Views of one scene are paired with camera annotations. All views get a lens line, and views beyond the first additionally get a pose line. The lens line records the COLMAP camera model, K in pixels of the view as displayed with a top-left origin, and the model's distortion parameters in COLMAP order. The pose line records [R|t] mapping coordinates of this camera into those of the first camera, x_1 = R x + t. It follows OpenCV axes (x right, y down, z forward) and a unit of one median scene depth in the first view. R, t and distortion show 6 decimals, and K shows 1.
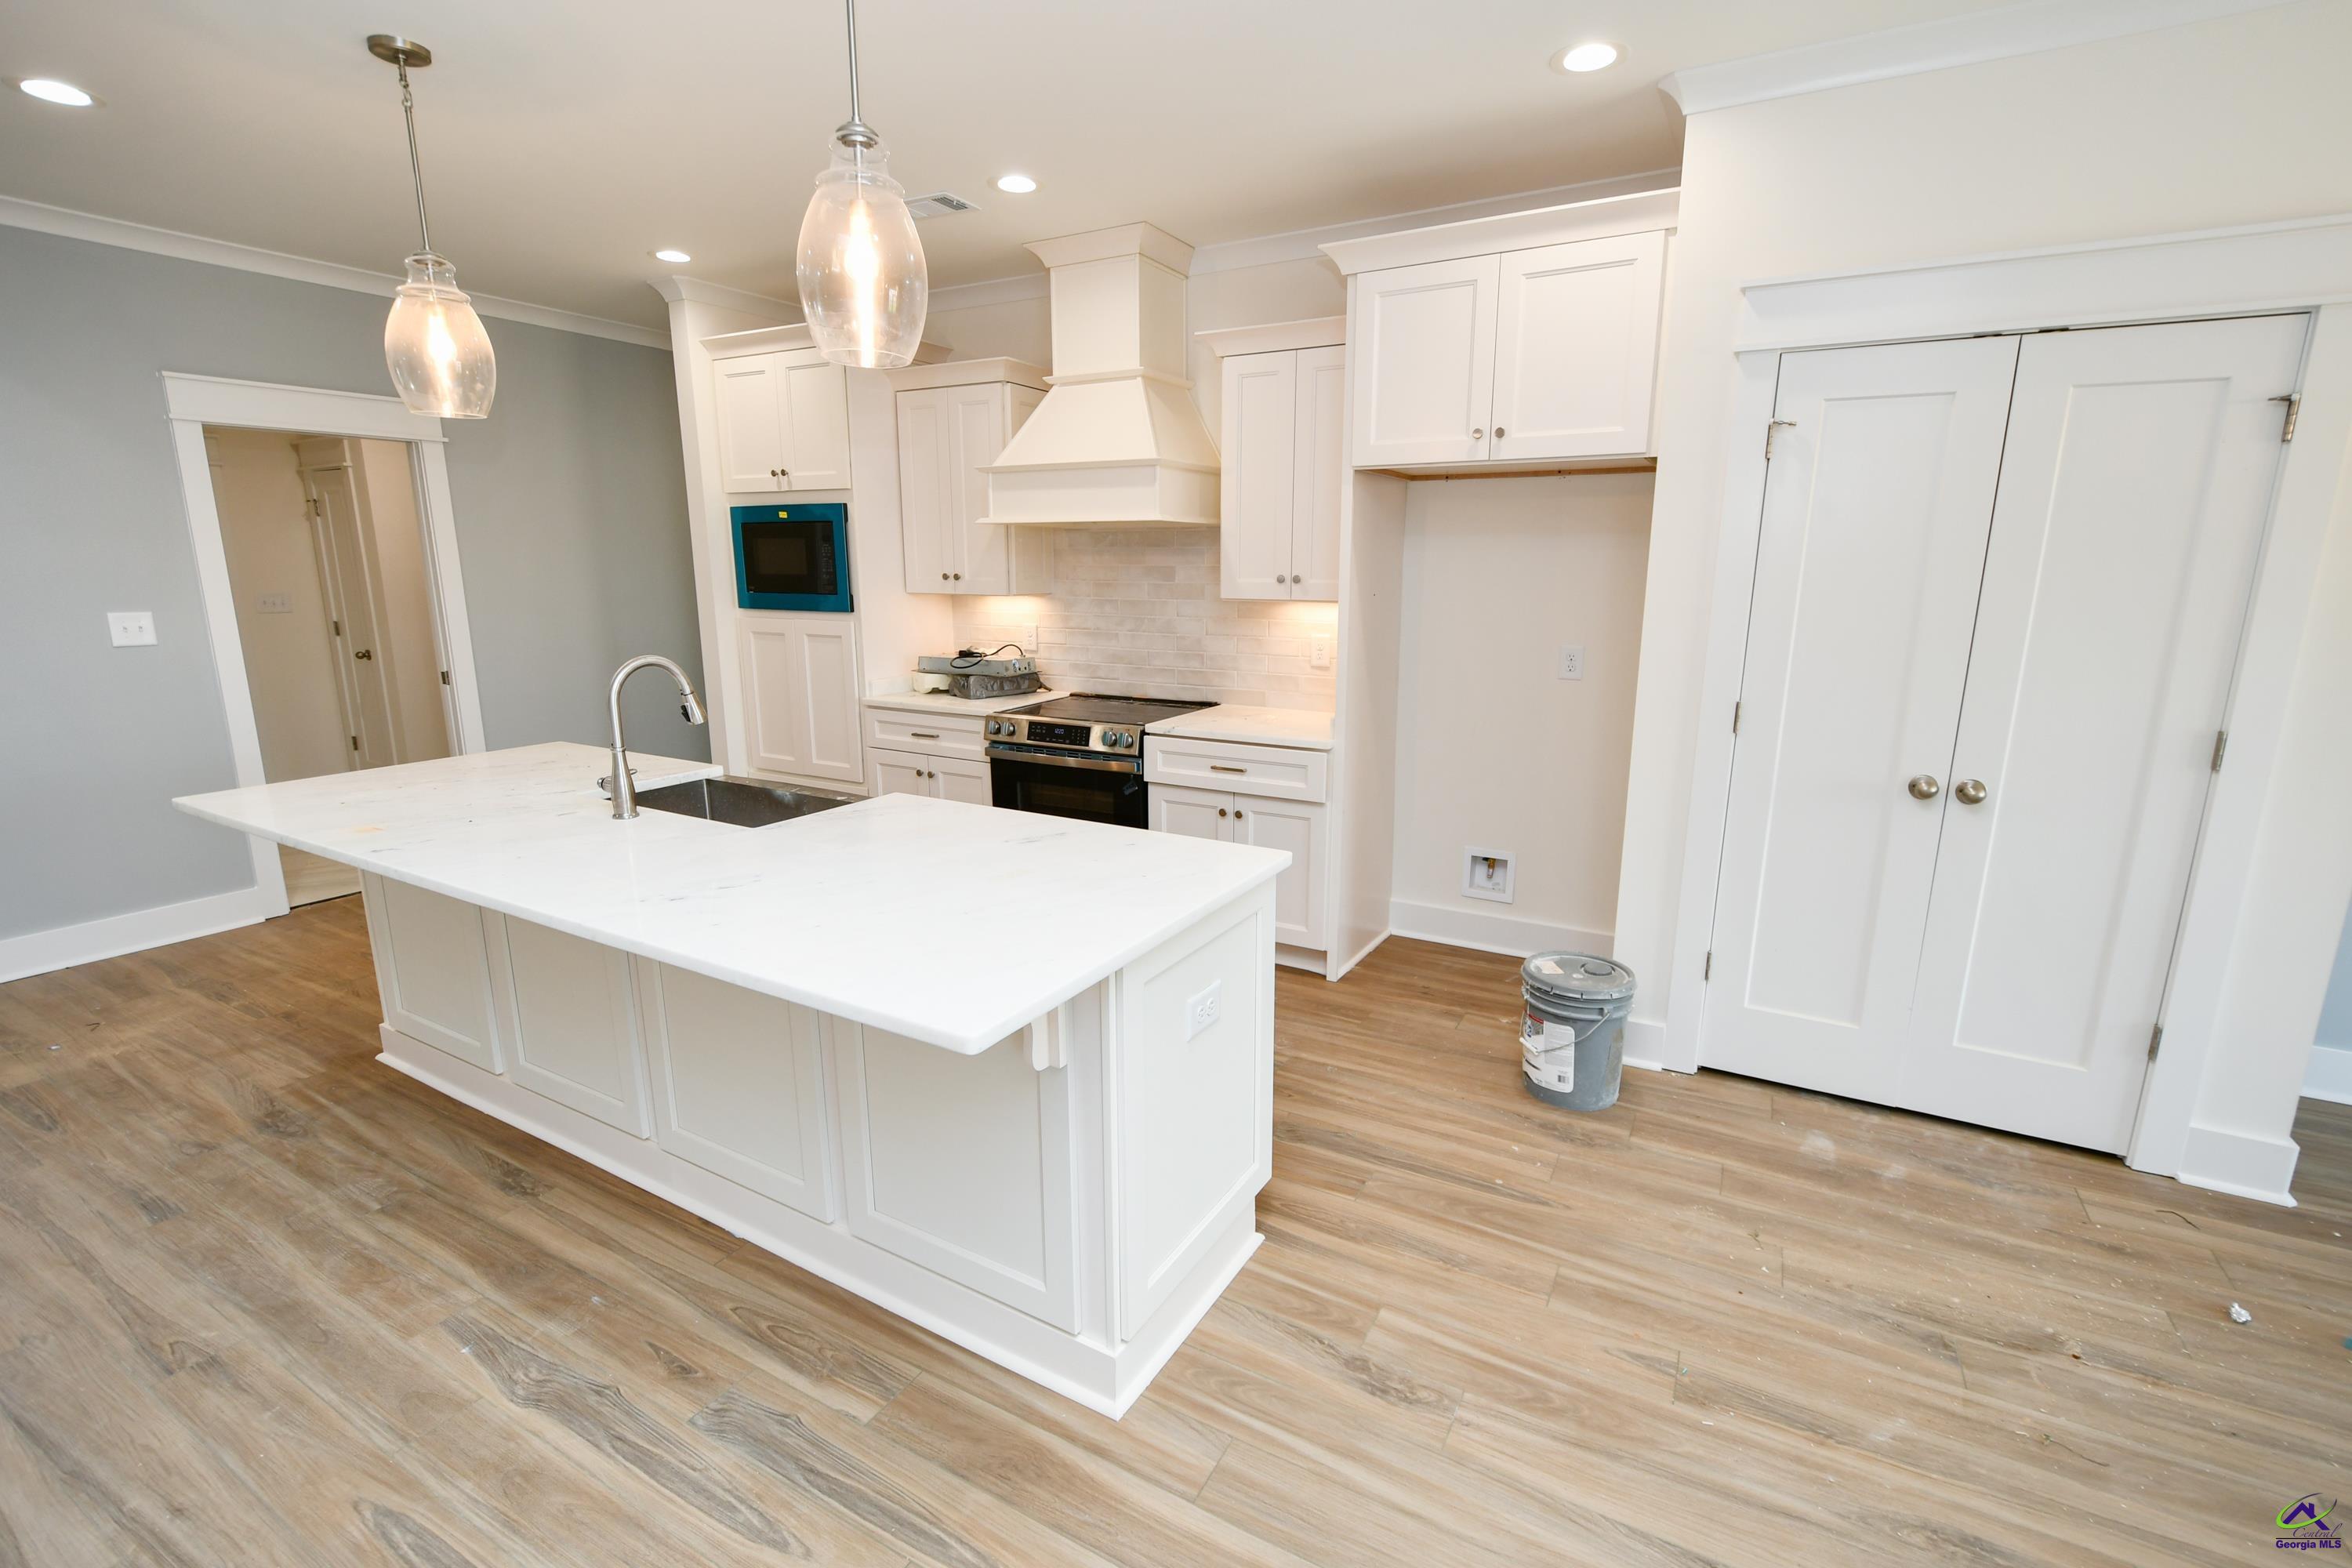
lens RADIAL K [[1032.1, 0, 1189.7], [0, 1032.1, 781.2], [0, 0, 1]] dist [-0.002153, -0.003611]
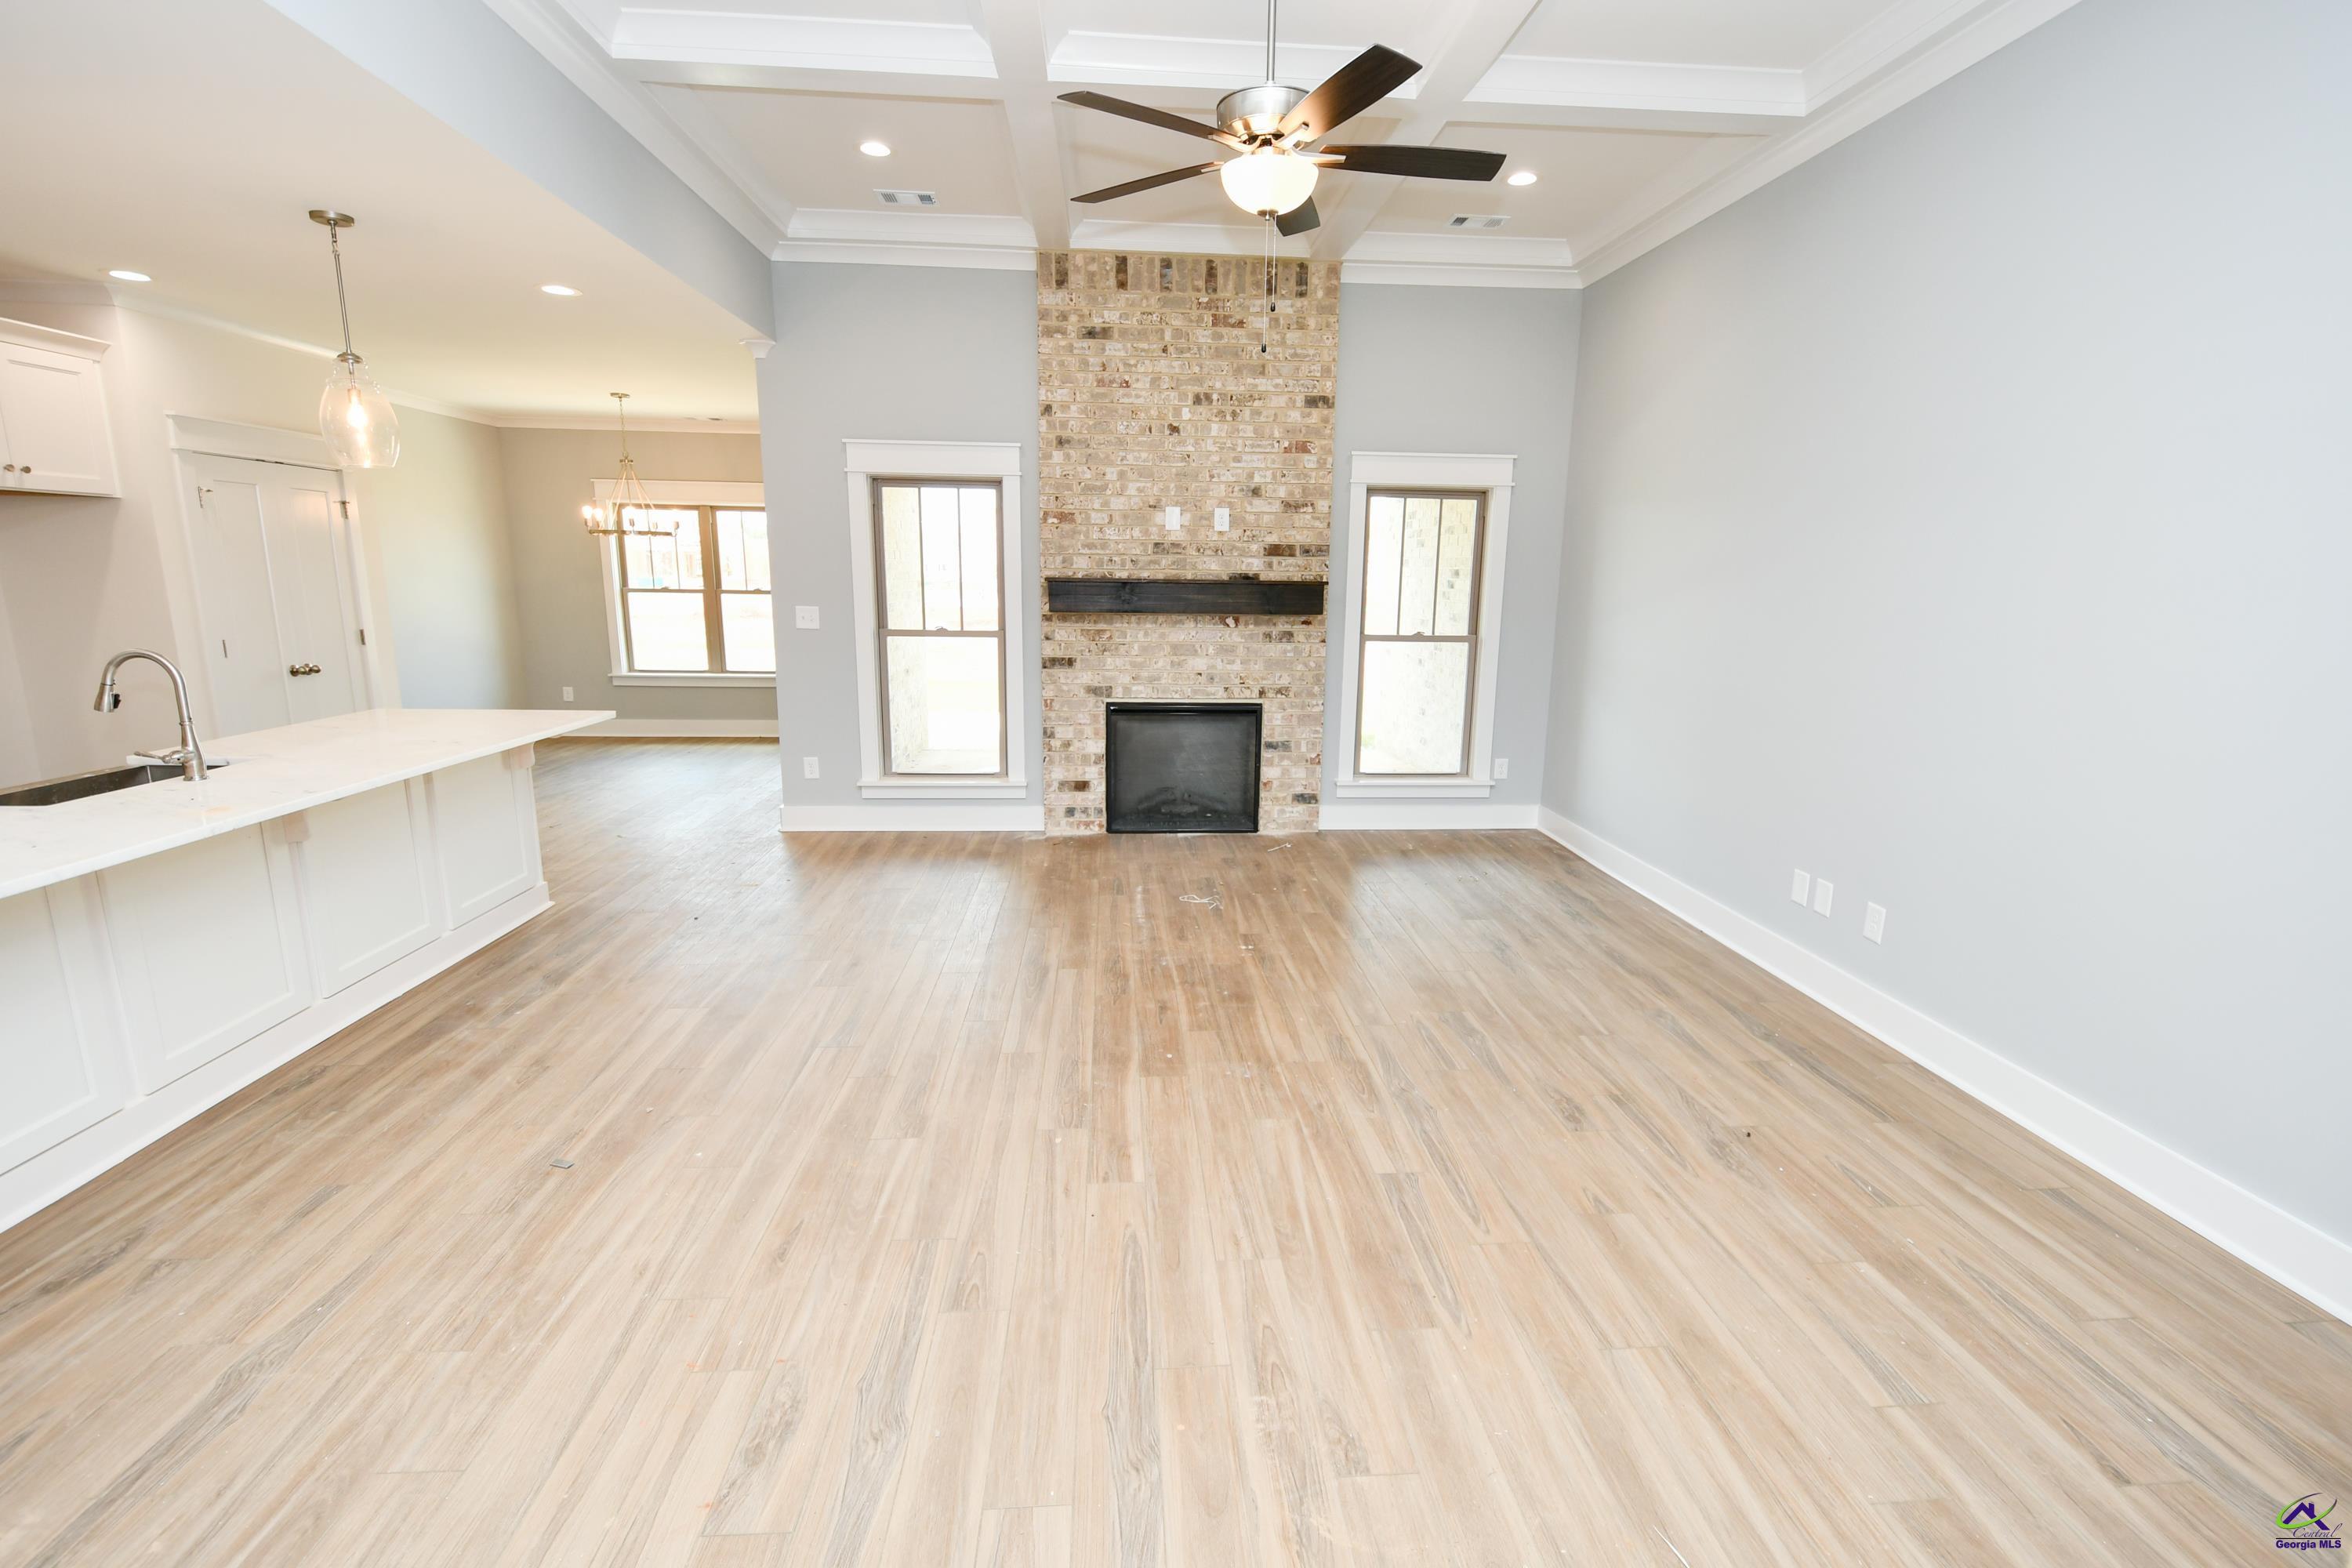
lens RADIAL K [[1033.7, 0, 1191.2], [0, 1033.7, 778.5], [0, 0, 1]] dist [0.004002, -0.006701]
pose [[-0.551787, -0.173666, 0.815703, -1.646829], [0.156316, 0.939208, 0.305701, -0.116785], [-0.819205, 0.296189, -0.491096, 0.482646]]
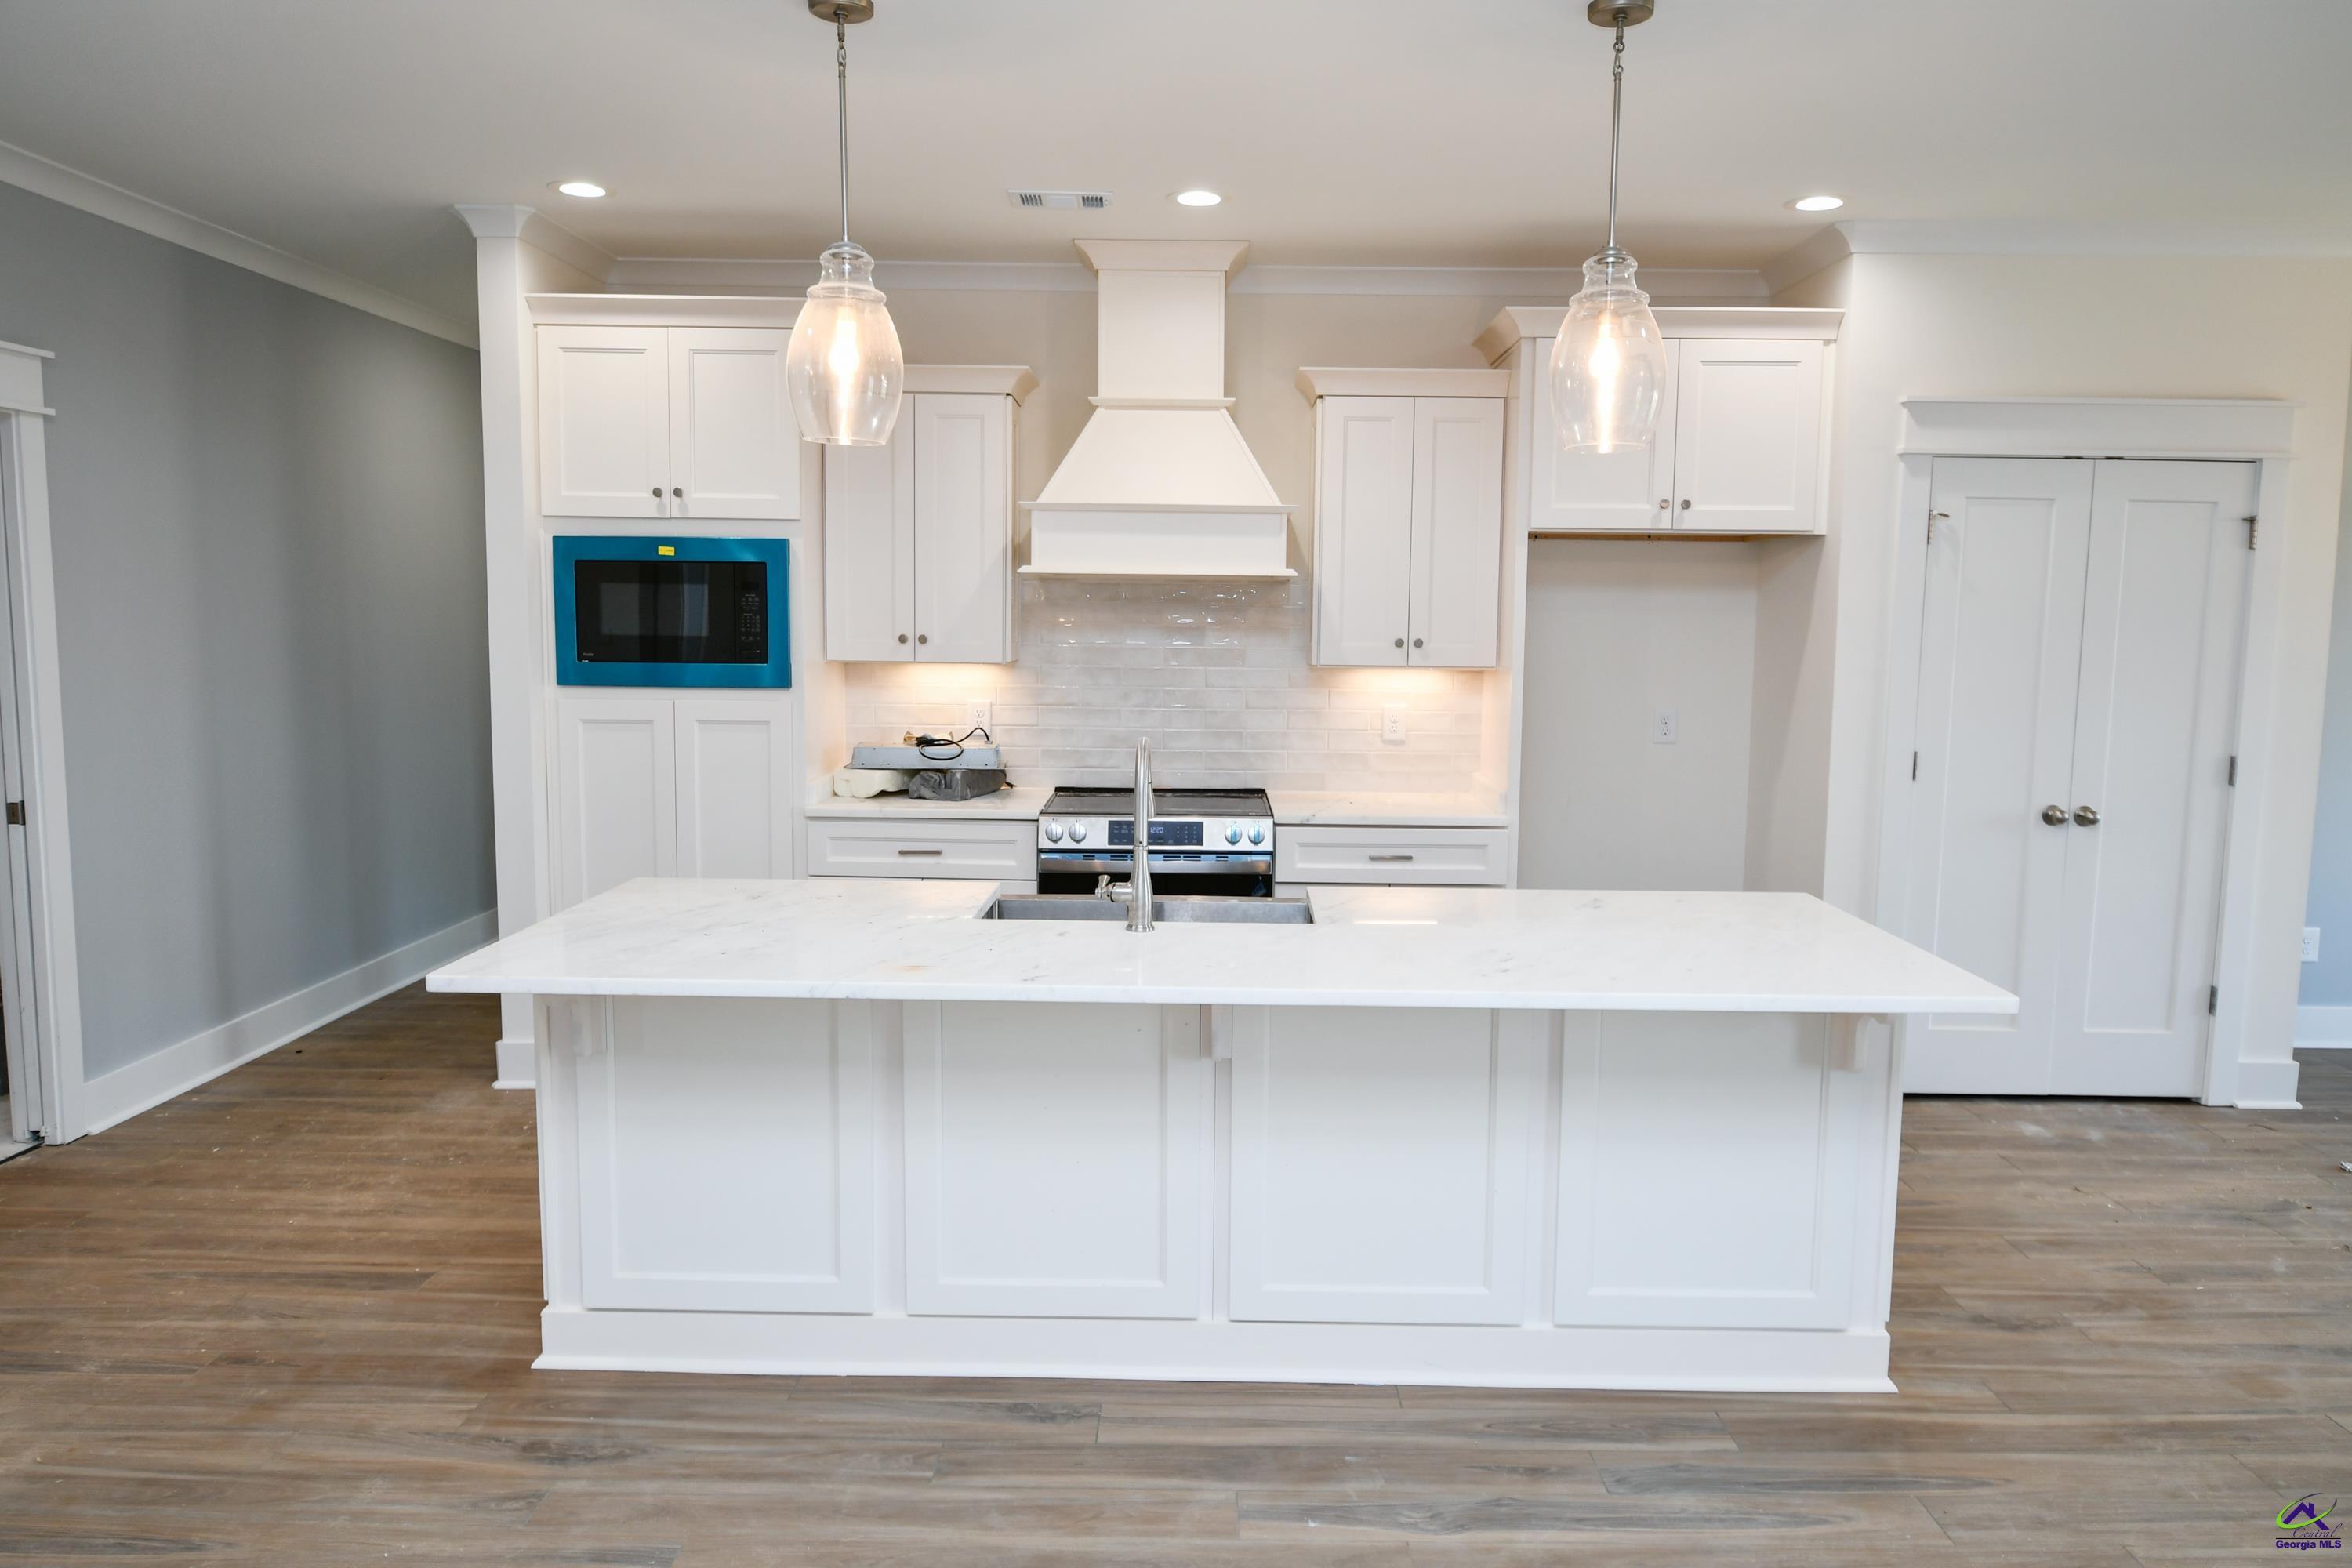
lens RADIAL K [[1594.0, 0, 1194.3], [0, 1594.0, 775.3], [0, 0, 1]] dist [-0.009181, -0.003027]
pose [[0.875266, -0.041401, 0.481867, -0.849515], [0.091110, 0.992605, -0.080210, 0.013832], [-0.474983, 0.114108, 0.872565, -0.120491]]
